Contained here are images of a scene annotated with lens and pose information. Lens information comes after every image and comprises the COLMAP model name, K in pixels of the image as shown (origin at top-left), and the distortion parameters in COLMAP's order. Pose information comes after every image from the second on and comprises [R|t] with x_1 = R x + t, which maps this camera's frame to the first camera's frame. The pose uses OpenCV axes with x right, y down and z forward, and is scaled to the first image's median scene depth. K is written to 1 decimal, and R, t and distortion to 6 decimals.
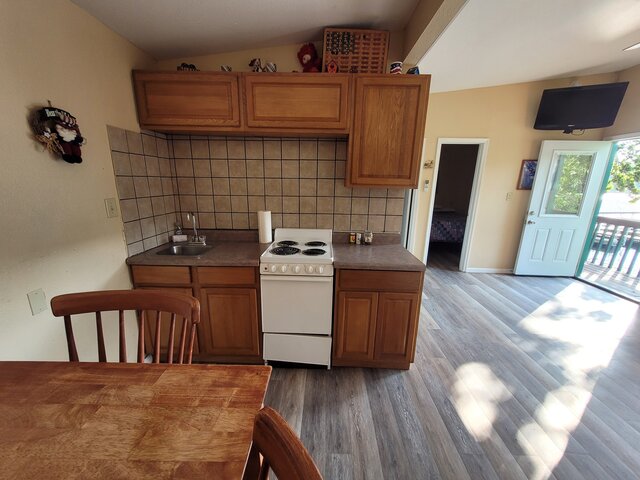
lens RADIAL K [[250.5, 0, 318.8], [0, 250.5, 242.8], [0, 0, 1]] dist [0.001270, 0.000221]
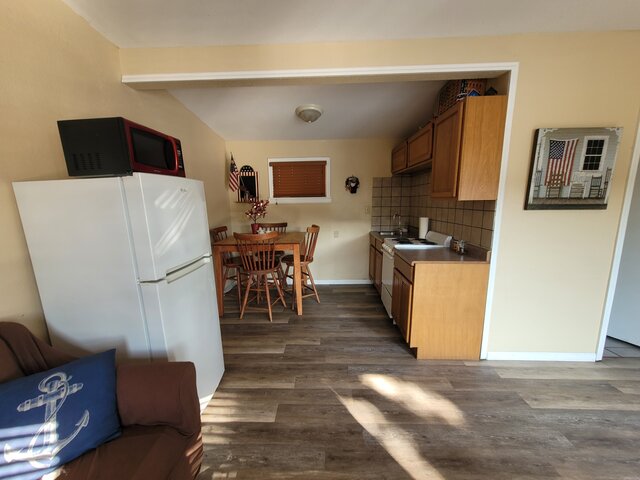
lens RADIAL K [[250.5, 0, 318.8], [0, 250.5, 242.8], [0, 0, 1]] dist [0.001270, 0.000221]
pose [[-0.001782, 0.148419, -0.988923, 1.515767], [-0.229296, 0.962516, 0.144869, -0.063093], [0.973355, 0.227014, 0.032317, 0.454905]]
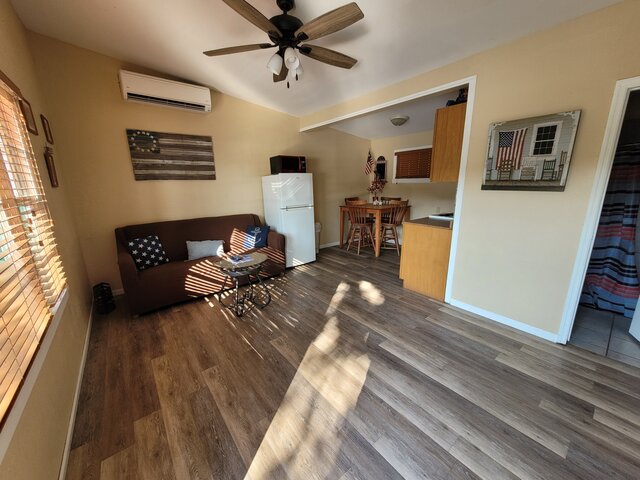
lens RADIAL K [[250.5, 0, 318.8], [0, 250.5, 242.8], [0, 0, 1]] dist [0.001270, 0.000221]
pose [[-0.763316, 0.143883, -0.629799, 1.994614], [-0.156420, 0.904712, 0.396269, -0.390777], [0.626803, 0.400991, -0.668075, 1.805124]]
